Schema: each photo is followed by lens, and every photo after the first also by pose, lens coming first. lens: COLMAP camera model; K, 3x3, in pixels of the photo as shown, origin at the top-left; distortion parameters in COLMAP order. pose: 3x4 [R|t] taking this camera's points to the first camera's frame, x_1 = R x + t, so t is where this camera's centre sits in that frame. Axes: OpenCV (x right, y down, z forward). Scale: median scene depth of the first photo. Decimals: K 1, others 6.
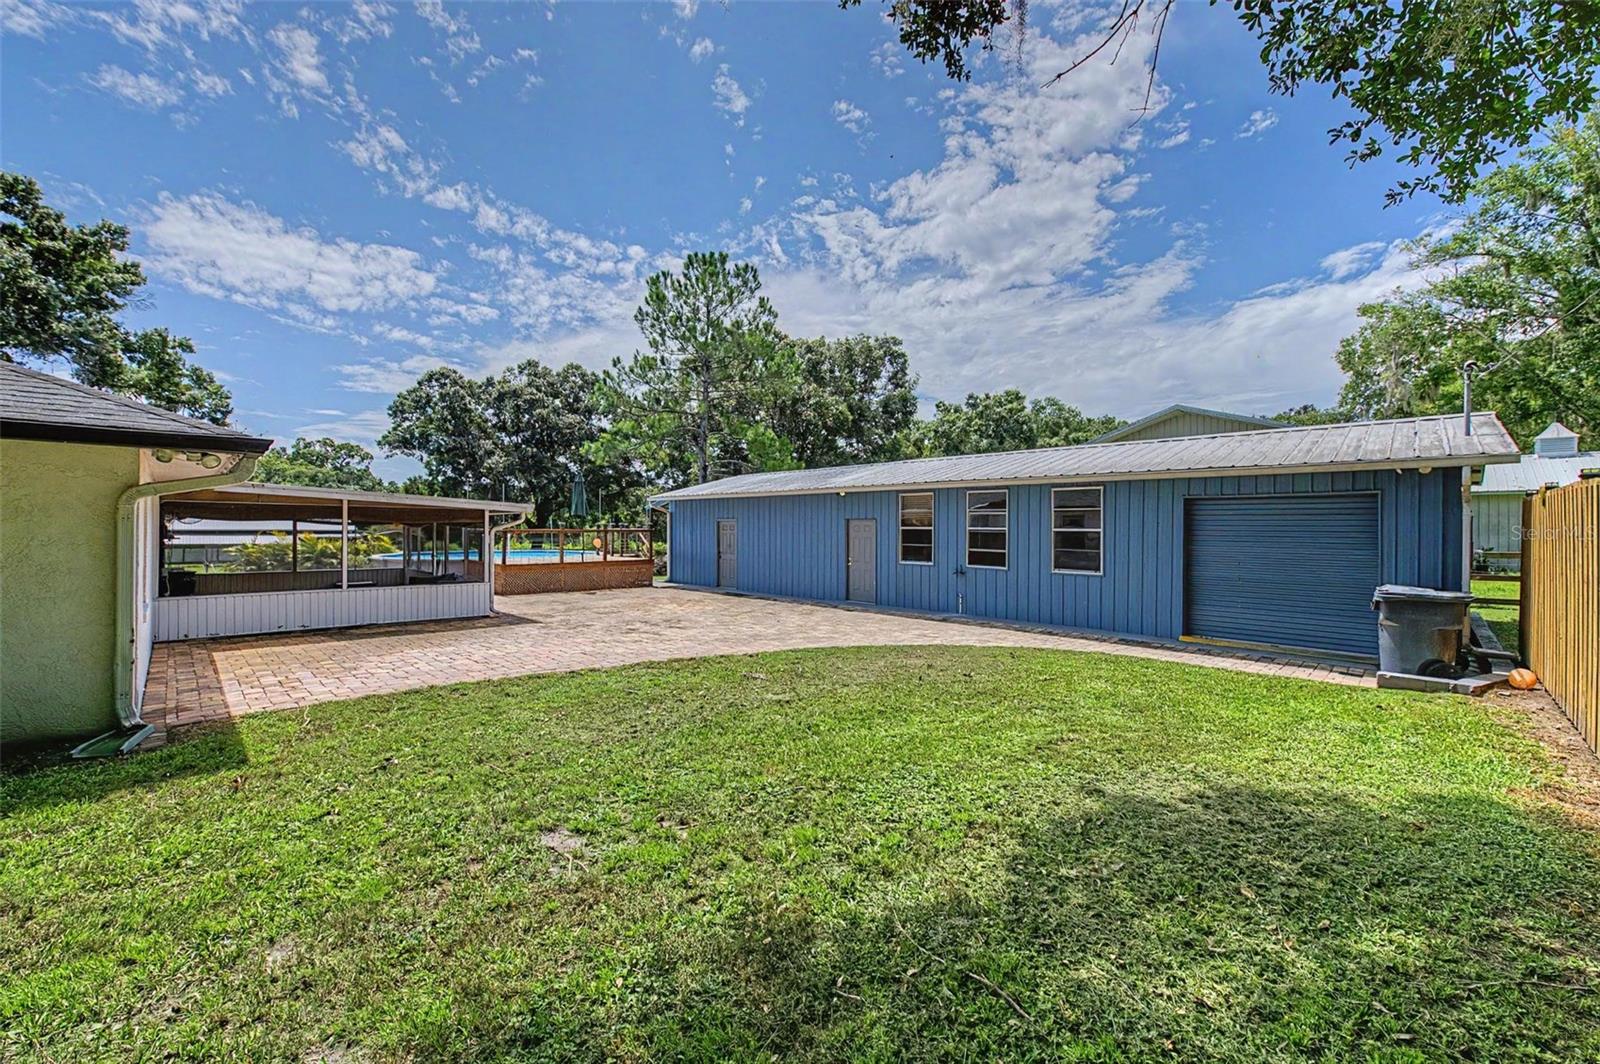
lens RADIAL K [[636.7, 0, 791.9], [0, 636.7, 529.4], [0, 0, 1]] dist [-0.013371, 0.000476]
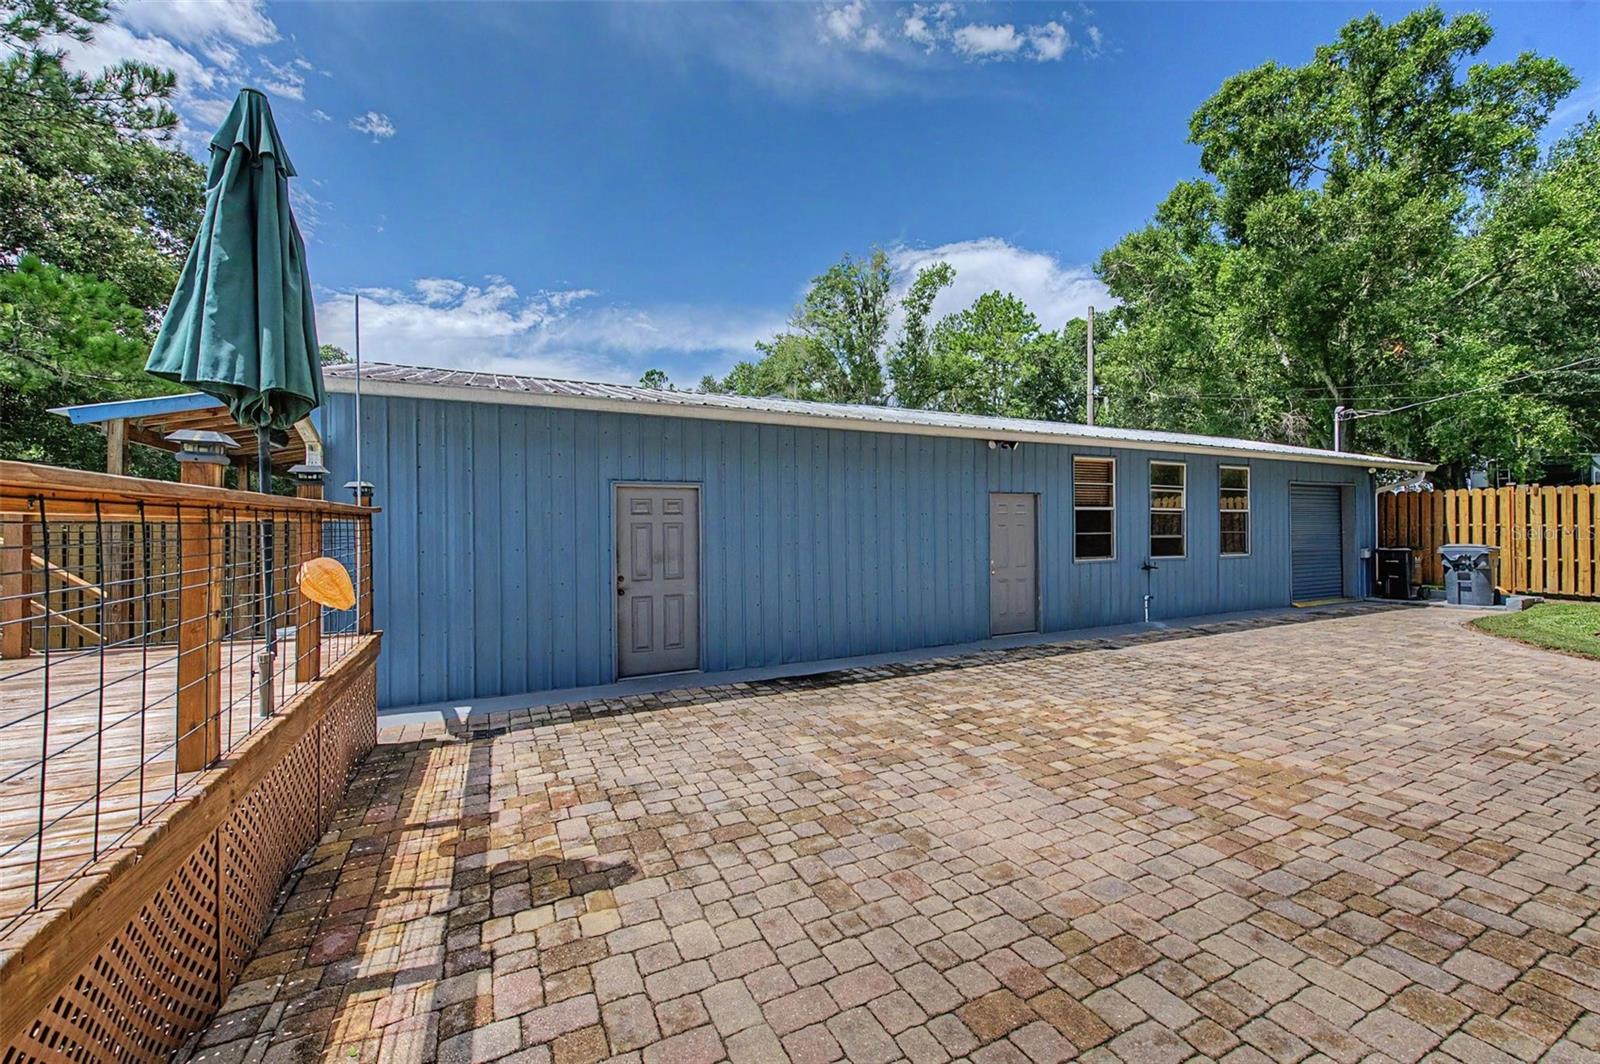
lens RADIAL K [[636.7, 0, 791.9], [0, 636.7, 529.4], [0, 0, 1]] dist [-0.013371, 0.000476]
pose [[0.297624, -0.009242, 0.954639, -0.544062], [0.006051, 0.999951, 0.007795, 0.012441], [-0.954664, 0.003456, 0.297665, 1.089583]]
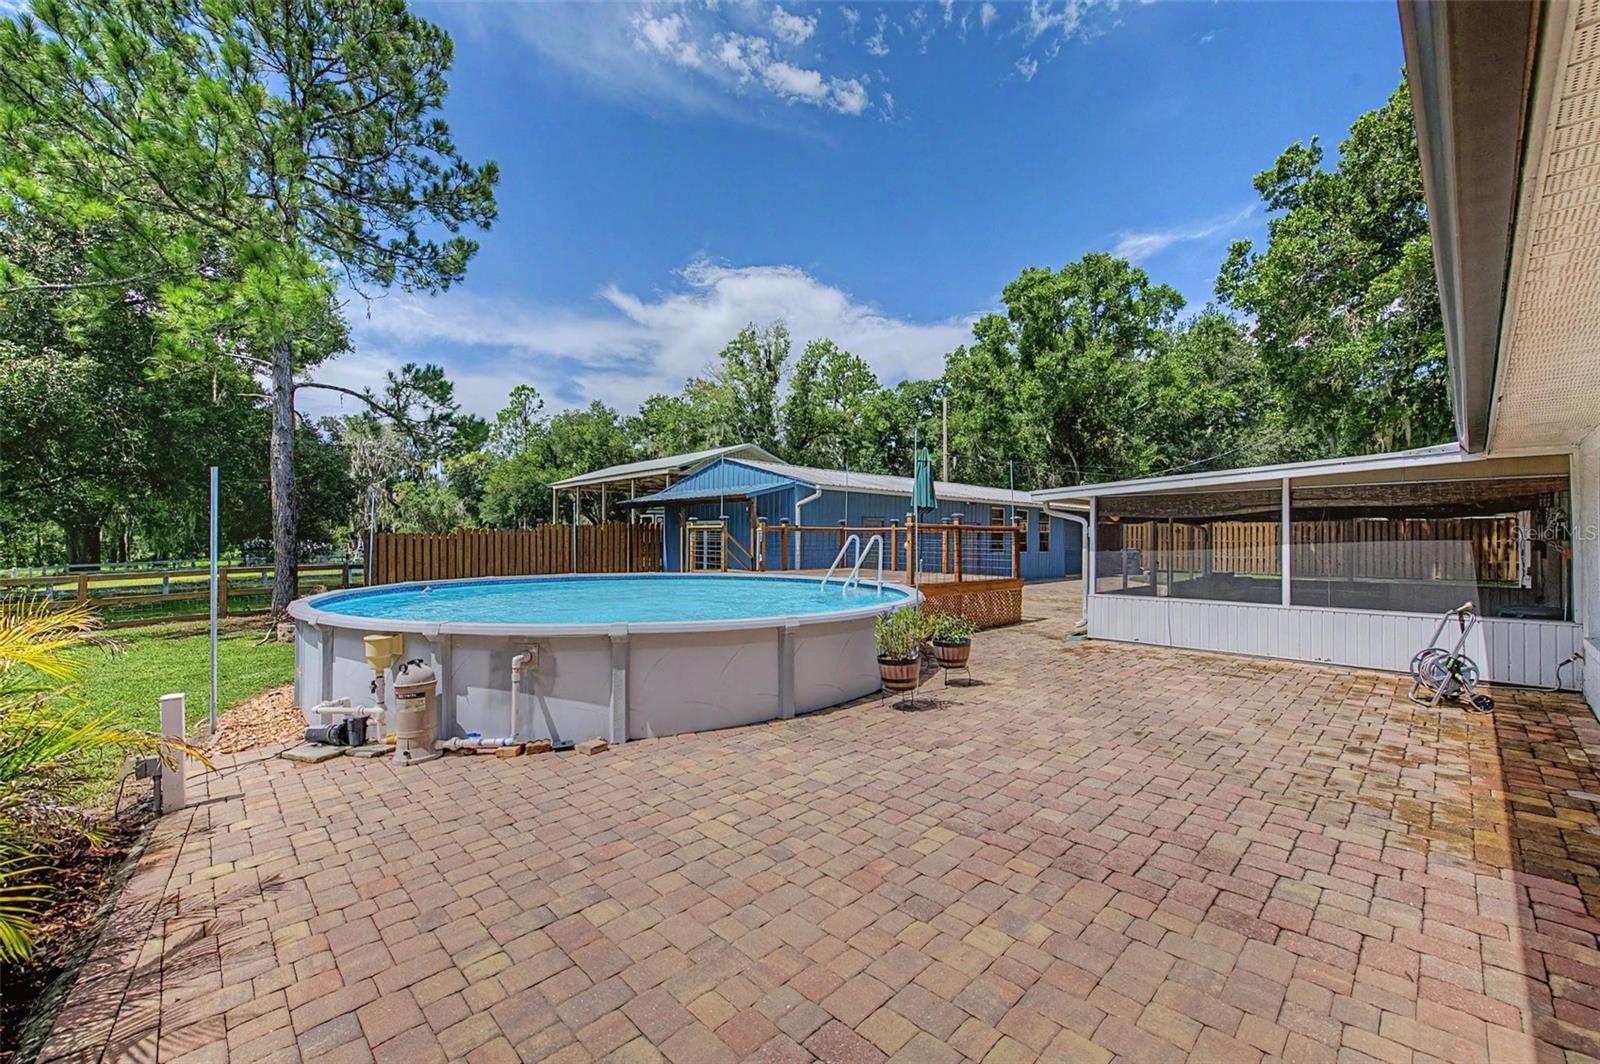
lens RADIAL K [[649.6, 0, 802.7], [0, 649.6, 540.9], [0, 0, 1]] dist [0.011214, -0.000927]
pose [[-0.033247, -0.004235, 0.999438, -1.346842], [-0.002957, 0.999987, 0.004139, 0.018081], [-0.999443, -0.002818, -0.033259, 1.502162]]
